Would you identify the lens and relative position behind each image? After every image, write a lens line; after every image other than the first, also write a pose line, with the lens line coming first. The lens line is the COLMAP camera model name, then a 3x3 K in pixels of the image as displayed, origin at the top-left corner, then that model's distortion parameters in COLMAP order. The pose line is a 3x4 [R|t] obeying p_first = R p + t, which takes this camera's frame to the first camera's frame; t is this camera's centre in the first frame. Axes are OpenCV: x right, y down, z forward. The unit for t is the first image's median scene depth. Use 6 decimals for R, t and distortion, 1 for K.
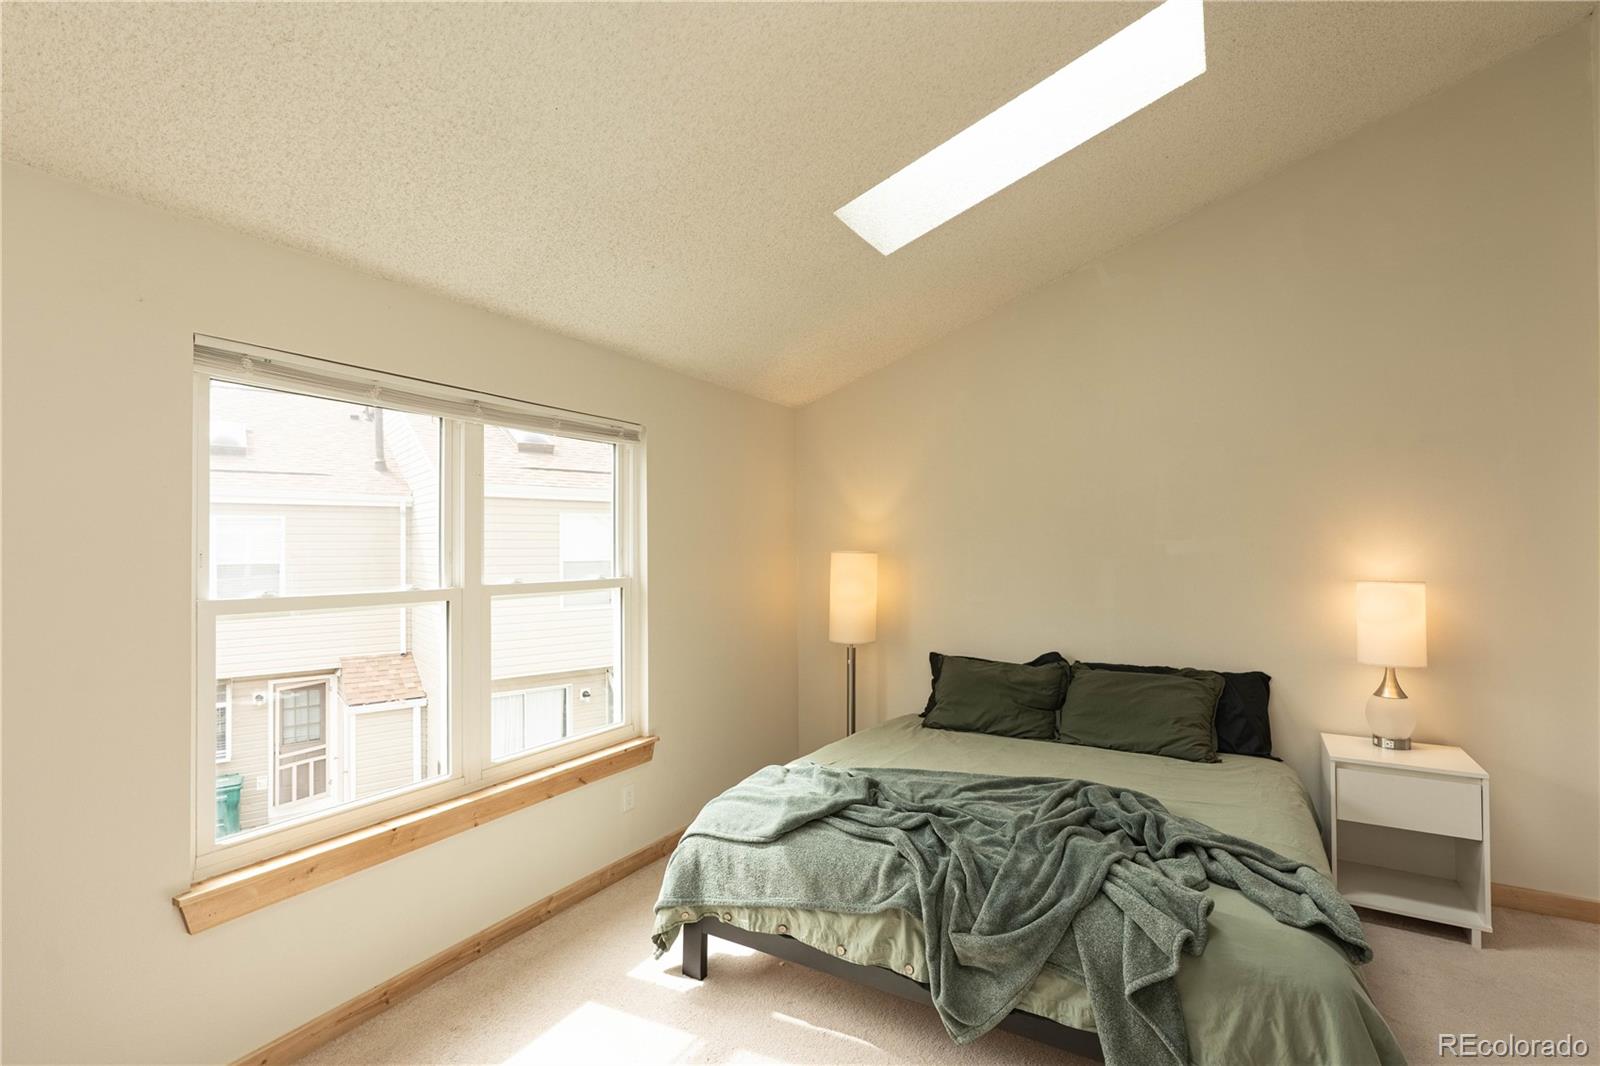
lens RADIAL K [[724.7, 0, 800.0], [0, 724.7, 533.0], [0, 0, 1]] dist [0.000701, 0.000040]
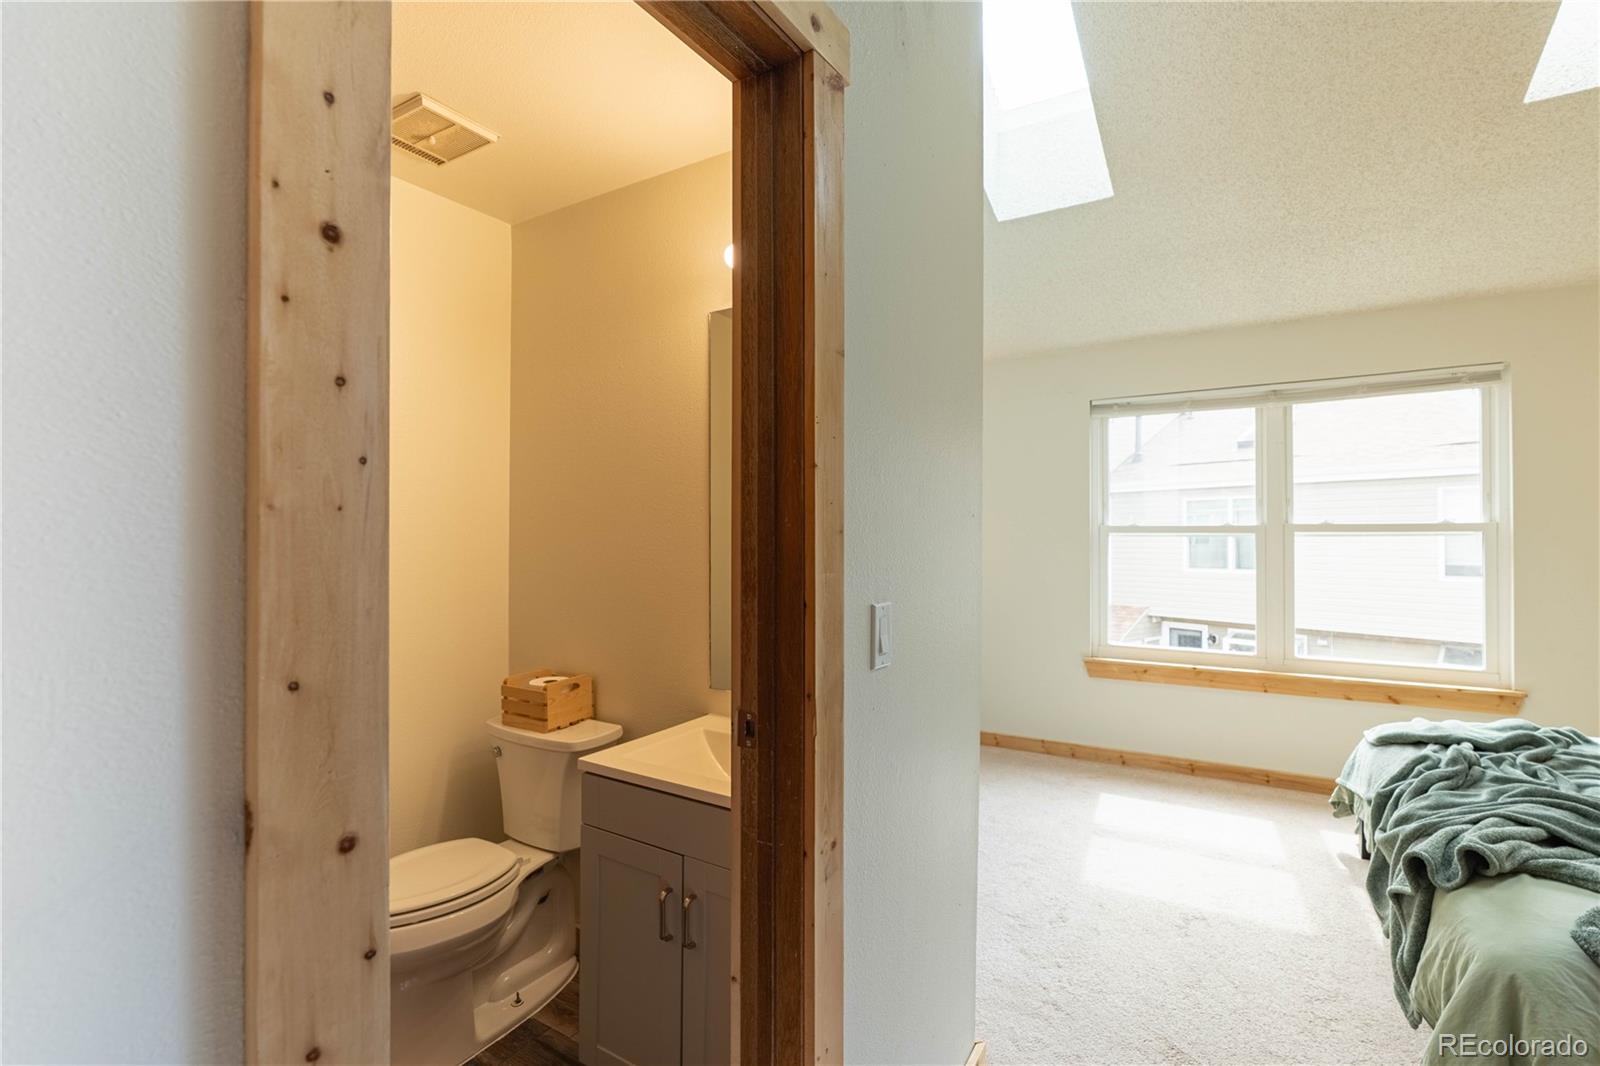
lens RADIAL K [[724.7, 0, 800.0], [0, 724.7, 533.0], [0, 0, 1]] dist [0.000701, 0.000040]
pose [[-0.019971, -0.008935, -0.999761, 0.924133], [0.010616, 0.999902, -0.009148, 0.091463], [0.999744, -0.010796, -0.019874, 0.113601]]
